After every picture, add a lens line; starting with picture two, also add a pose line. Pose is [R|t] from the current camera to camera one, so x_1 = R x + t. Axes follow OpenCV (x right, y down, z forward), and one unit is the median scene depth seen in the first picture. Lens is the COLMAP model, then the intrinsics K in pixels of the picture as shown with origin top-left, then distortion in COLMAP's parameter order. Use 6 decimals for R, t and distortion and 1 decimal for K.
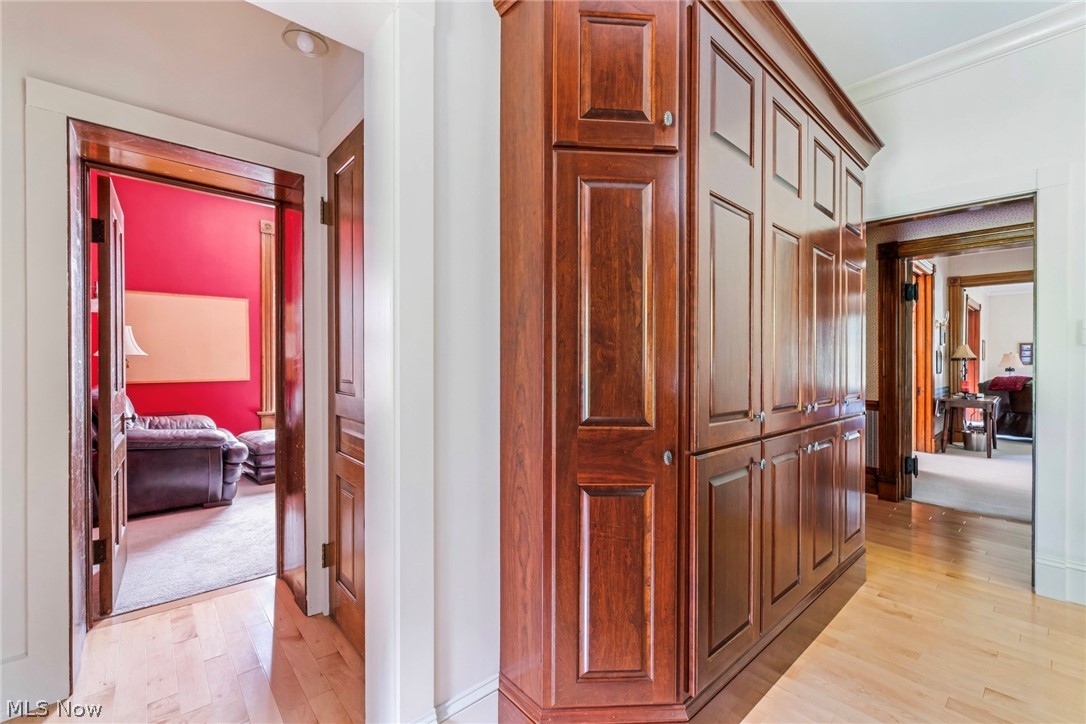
lens RADIAL K [[457.6, 0, 544.4], [0, 457.6, 358.1], [0, 0, 1]] dist [-0.002880, -0.000319]
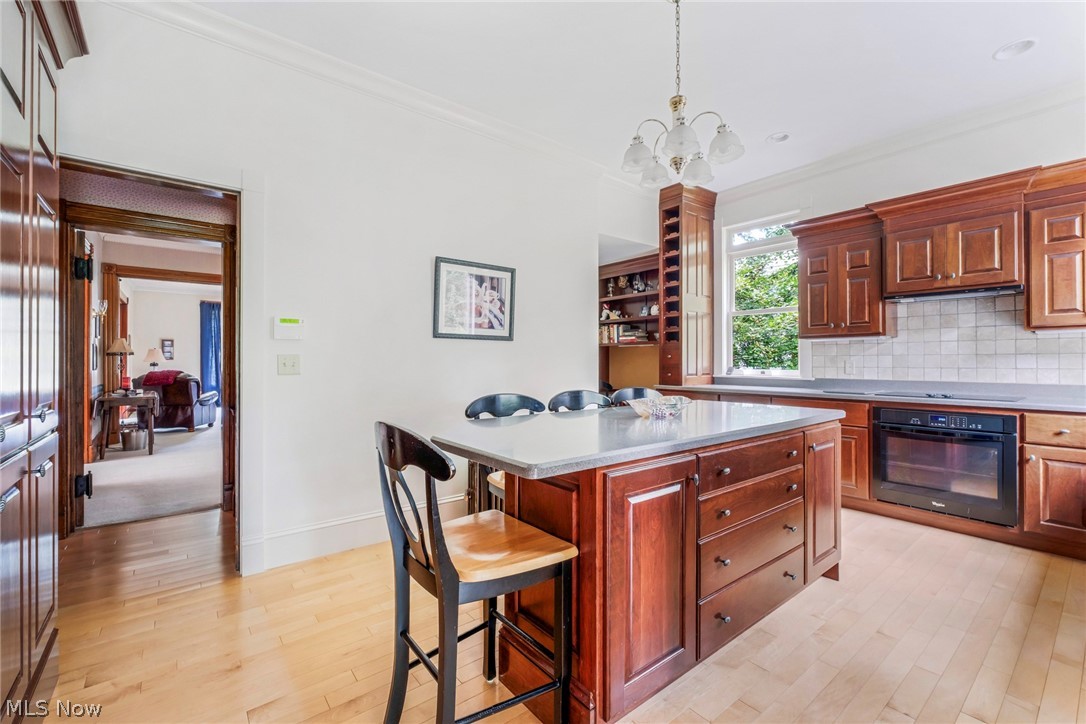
lens RADIAL K [[467.6, 0, 548.2], [0, 467.6, 355.4], [0, 0, 1]] dist [-0.003613, -0.000458]
pose [[0.055213, -0.002771, 0.998471, 0.019257], [-0.000026, 0.999996, 0.002777, 0.002863], [-0.998475, -0.000179, 0.055213, 0.085161]]
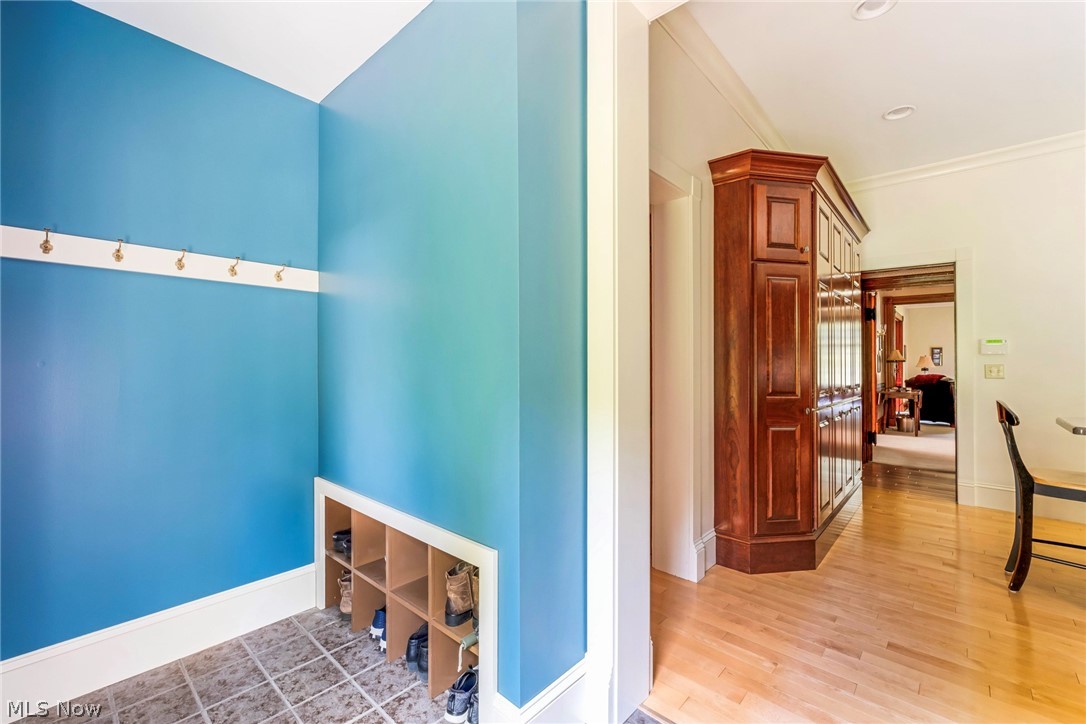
lens RADIAL K [[457.6, 0, 544.4], [0, 457.6, 358.1], [0, 0, 1]] dist [-0.002880, -0.000319]
pose [[0.993933, -0.004558, 0.109895, -0.224515], [0.005377, 0.999960, -0.007160, -0.002930], [-0.109858, 0.007708, 0.993917, -0.183626]]
